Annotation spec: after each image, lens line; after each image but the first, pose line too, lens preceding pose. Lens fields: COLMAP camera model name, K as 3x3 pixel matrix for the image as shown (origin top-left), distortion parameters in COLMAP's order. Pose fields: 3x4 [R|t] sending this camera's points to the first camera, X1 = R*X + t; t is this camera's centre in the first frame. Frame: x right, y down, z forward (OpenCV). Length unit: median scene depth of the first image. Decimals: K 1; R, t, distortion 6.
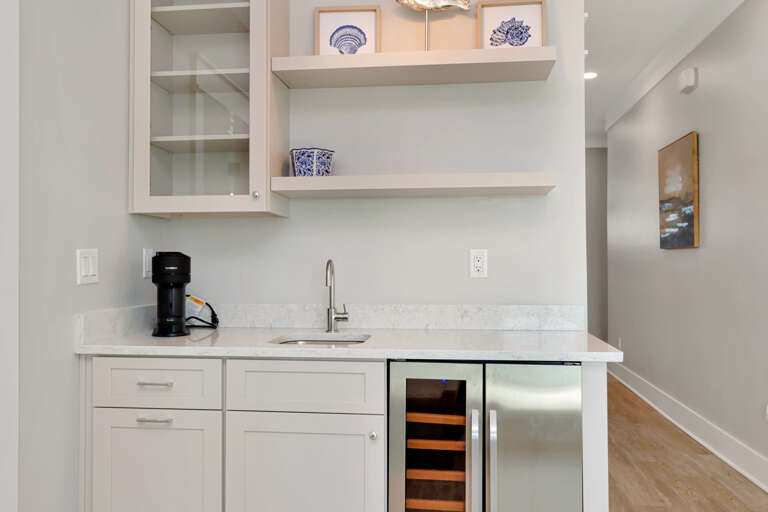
lens RADIAL K [[619.2, 0, 385.5], [0, 619.2, 264.4], [0, 0, 1]] dist [0.002310, -0.006009]
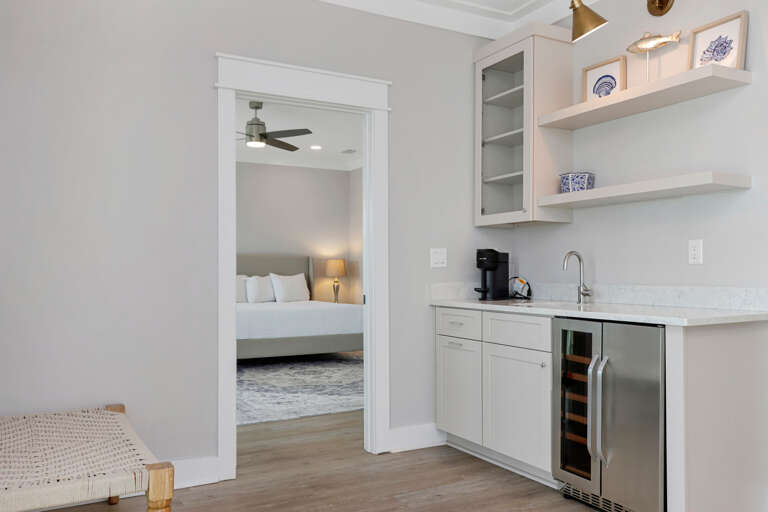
lens RADIAL K [[619.2, 0, 385.5], [0, 619.2, 264.4], [0, 0, 1]] dist [0.002310, -0.006009]
pose [[0.586343, -0.007065, -0.810032, 0.765003], [0.002704, 0.999973, -0.006765, 0.028911], [0.810058, 0.001776, 0.586347, -0.166504]]
